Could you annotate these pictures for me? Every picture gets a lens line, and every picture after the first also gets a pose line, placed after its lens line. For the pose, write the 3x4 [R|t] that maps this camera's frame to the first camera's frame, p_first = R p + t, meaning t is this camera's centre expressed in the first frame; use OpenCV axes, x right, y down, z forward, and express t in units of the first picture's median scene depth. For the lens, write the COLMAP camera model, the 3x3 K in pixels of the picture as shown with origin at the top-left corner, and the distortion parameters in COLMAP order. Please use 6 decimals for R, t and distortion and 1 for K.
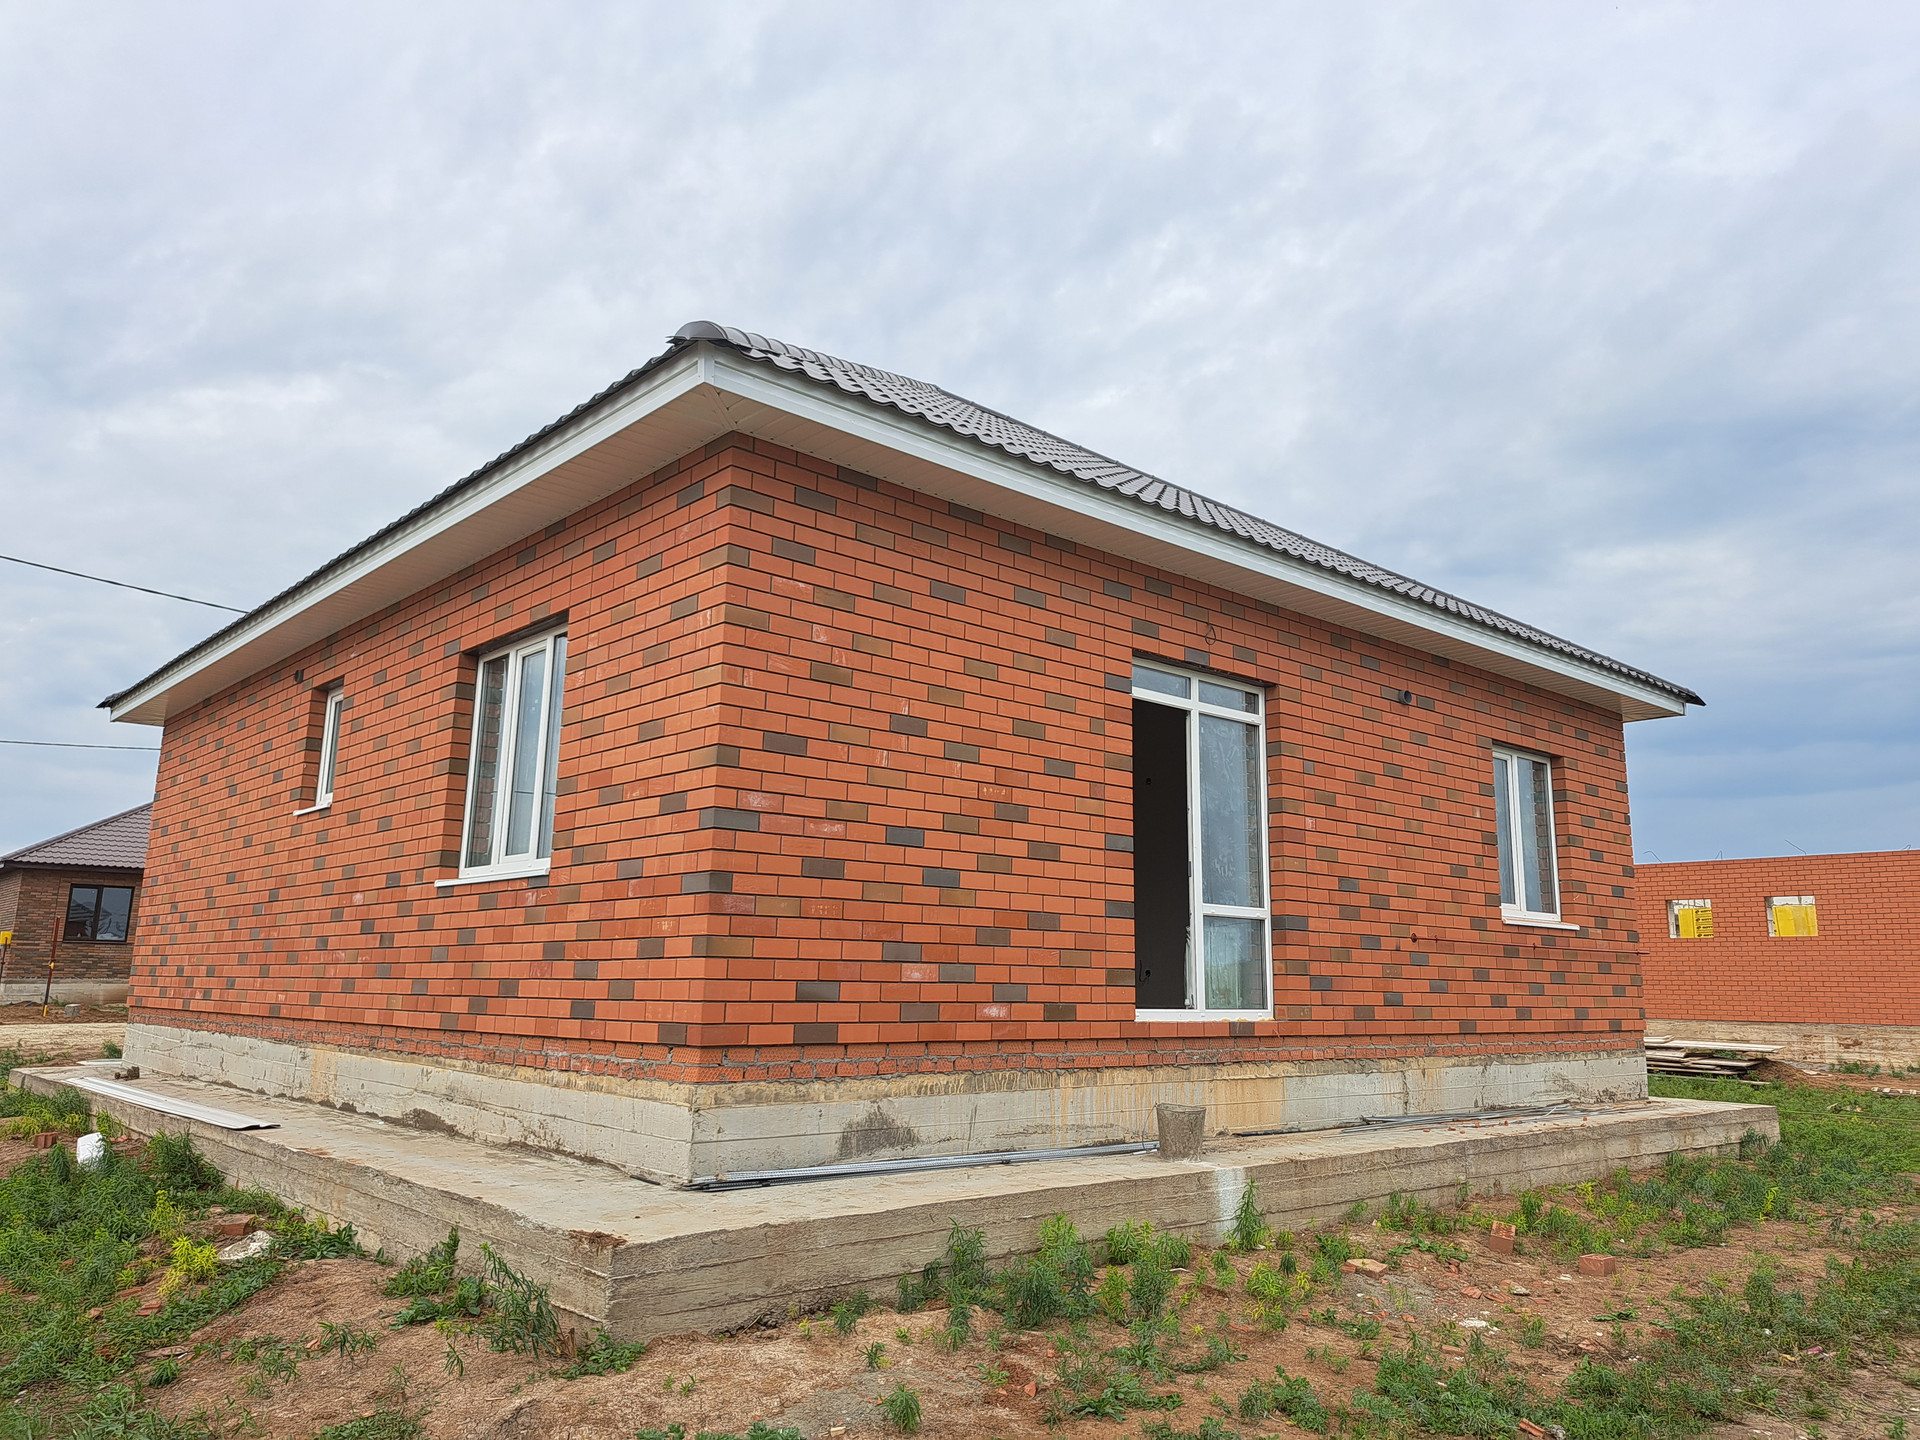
lens RADIAL K [[1372.4, 0, 998.4], [0, 1372.4, 726.3], [0, 0, 1]] dist [0.076912, -0.078636]
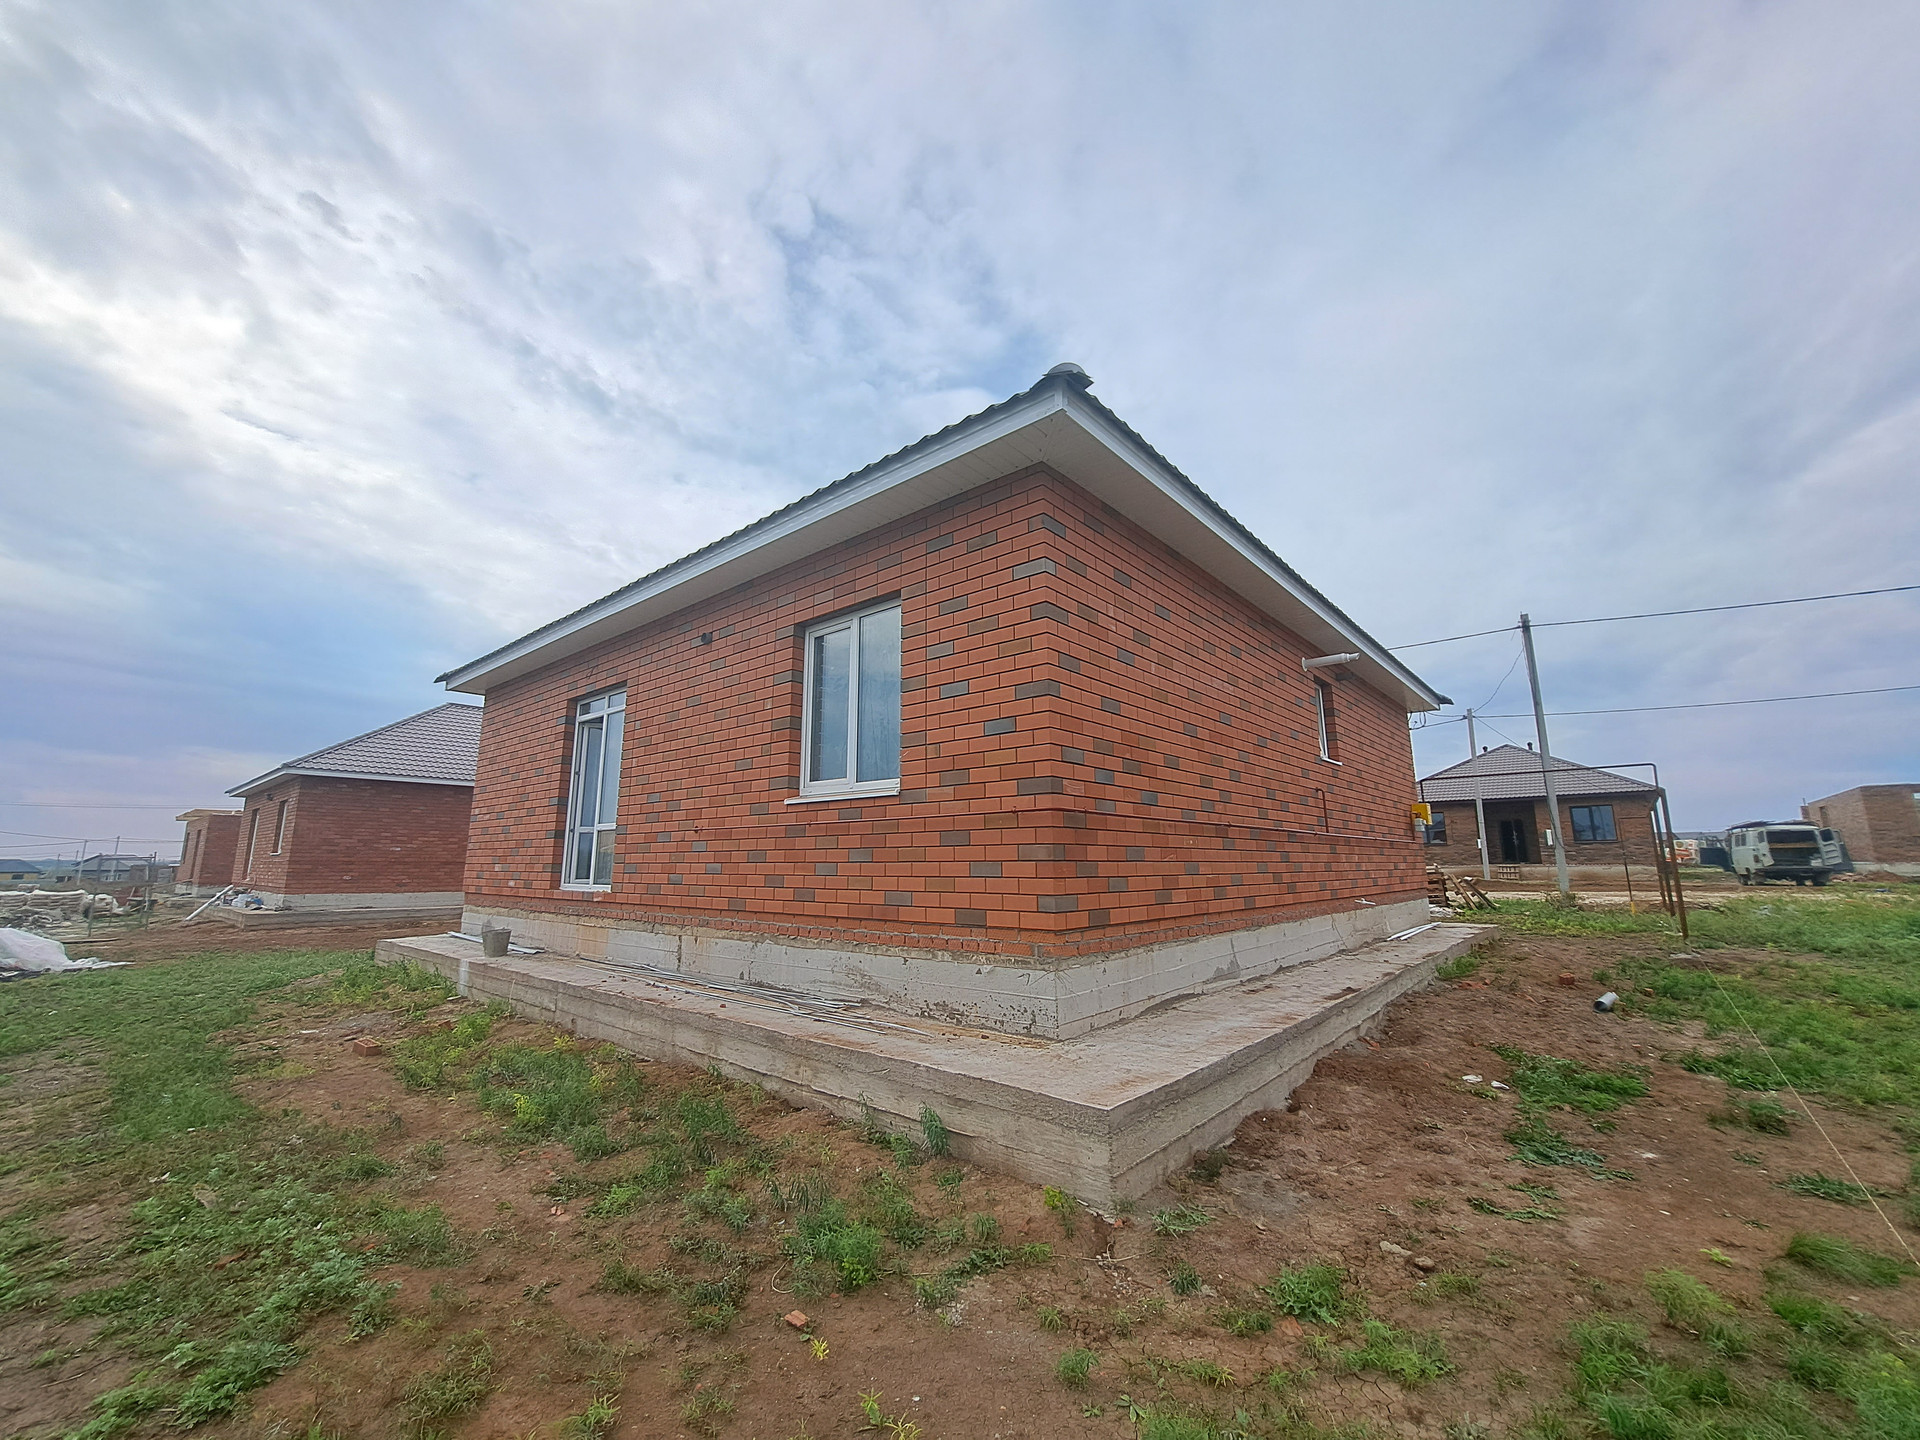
lens RADIAL K [[766.0, 0, 944.1], [0, 766.0, 714.4], [0, 0, 1]] dist [-0.016188, 0.001171]
pose [[0.105785, -0.205769, -0.972866, 1.079199], [0.188822, 0.964712, -0.183513, 0.235869], [0.976297, -0.164286, 0.140906, 1.214575]]
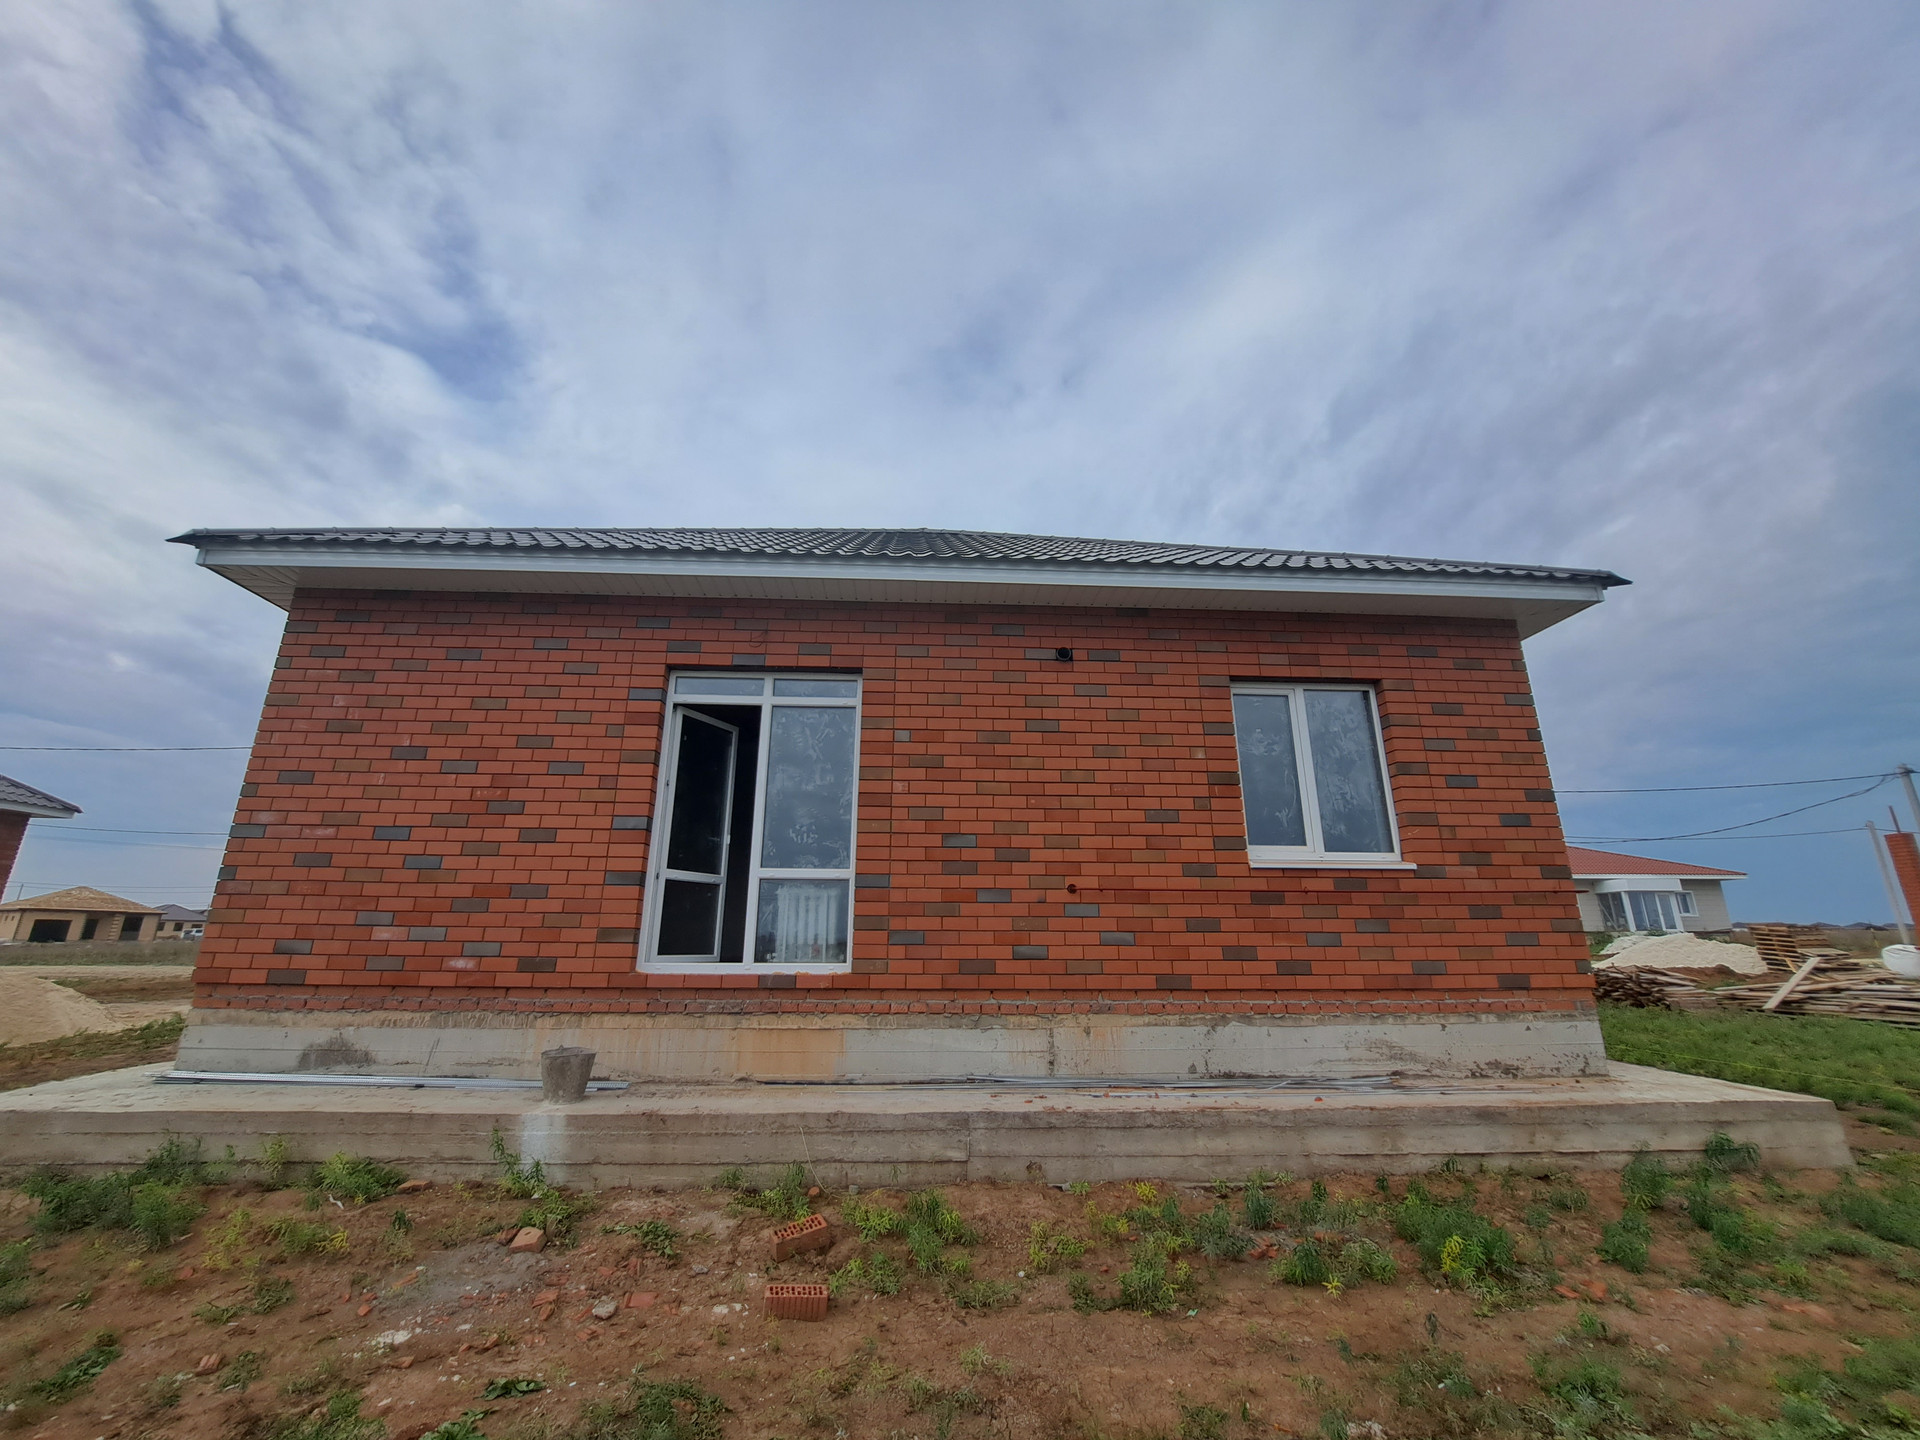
lens RADIAL K [[766.0, 0, 948.9], [0, 766.0, 721.7], [0, 0, 1]] dist [-0.016188, 0.001171]
pose [[0.771036, -0.190823, -0.607528, 0.624399], [0.124760, 0.980823, -0.149738, 0.114375], [0.624451, 0.039658, 0.780057, 0.554102]]
